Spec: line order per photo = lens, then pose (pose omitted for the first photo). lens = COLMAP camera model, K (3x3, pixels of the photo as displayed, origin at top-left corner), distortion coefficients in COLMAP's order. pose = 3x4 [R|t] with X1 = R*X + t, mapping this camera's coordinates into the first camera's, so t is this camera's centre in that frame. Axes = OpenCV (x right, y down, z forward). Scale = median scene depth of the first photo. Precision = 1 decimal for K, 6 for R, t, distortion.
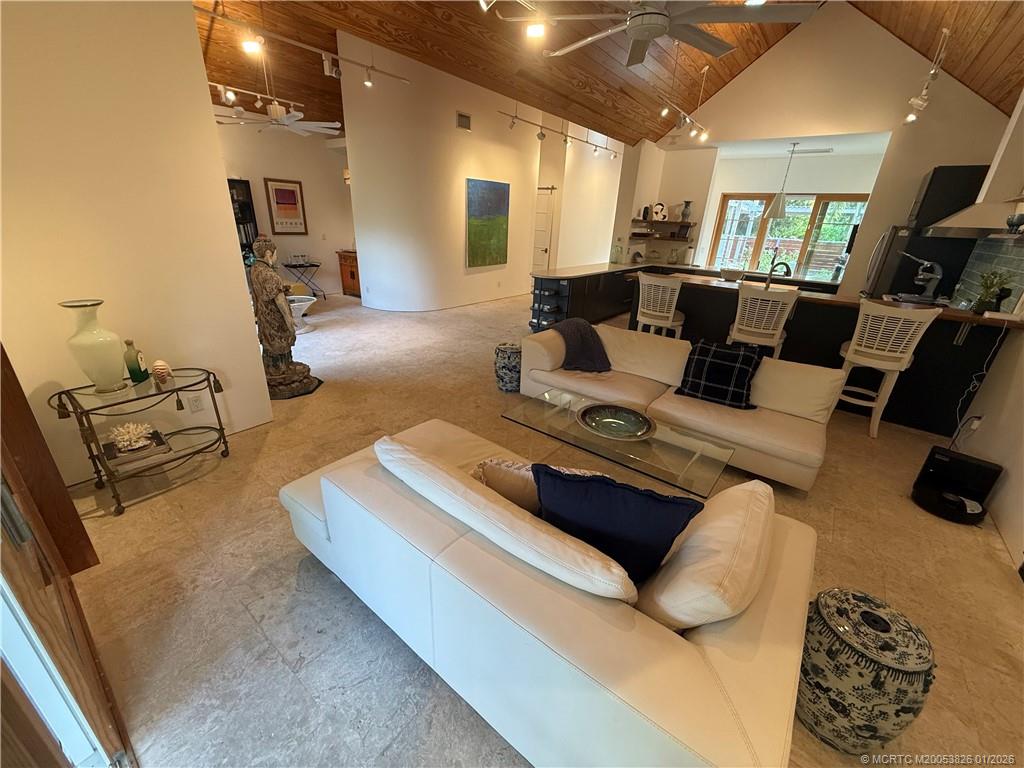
lens RADIAL K [[410.8, 0, 510.2], [0, 410.8, 380.4], [0, 0, 1]] dist [0.000771, 0.000557]
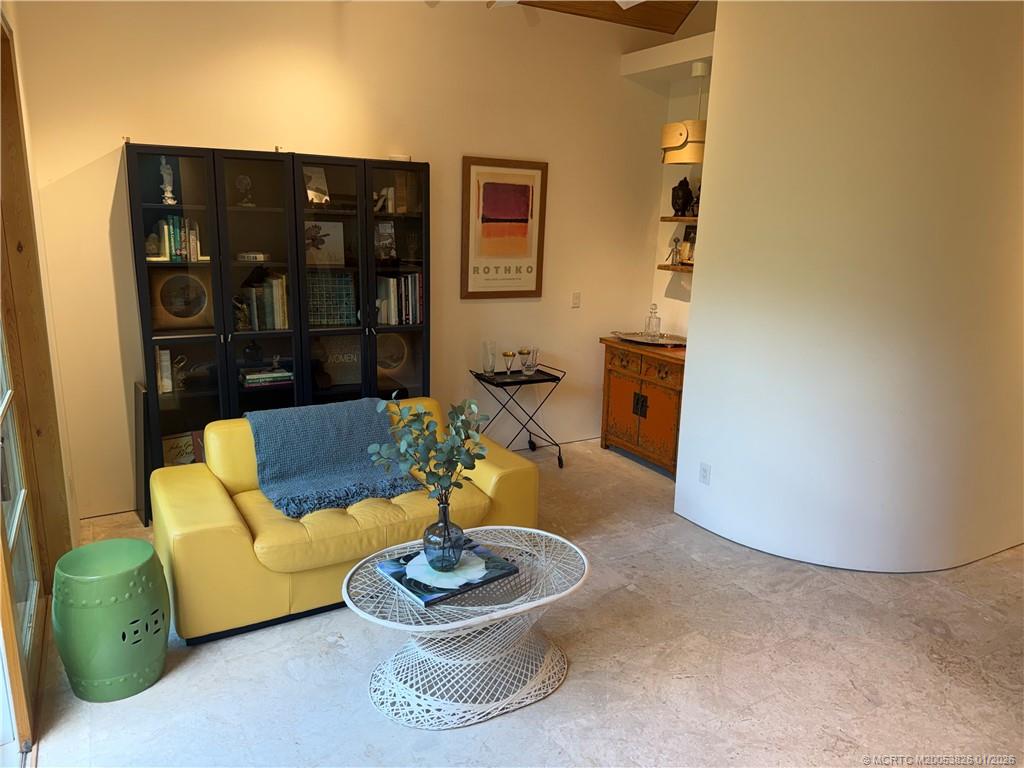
lens RADIAL K [[719.1, 0, 513.7], [0, 719.1, 385.5], [0, 0, 1]] dist [0.003940, -0.000112]
pose [[0.923425, 0.068456, -0.377625, -0.271169], [-0.128388, 0.982373, -0.135868, -0.188257], [0.361667, 0.173946, 0.915936, 0.415830]]
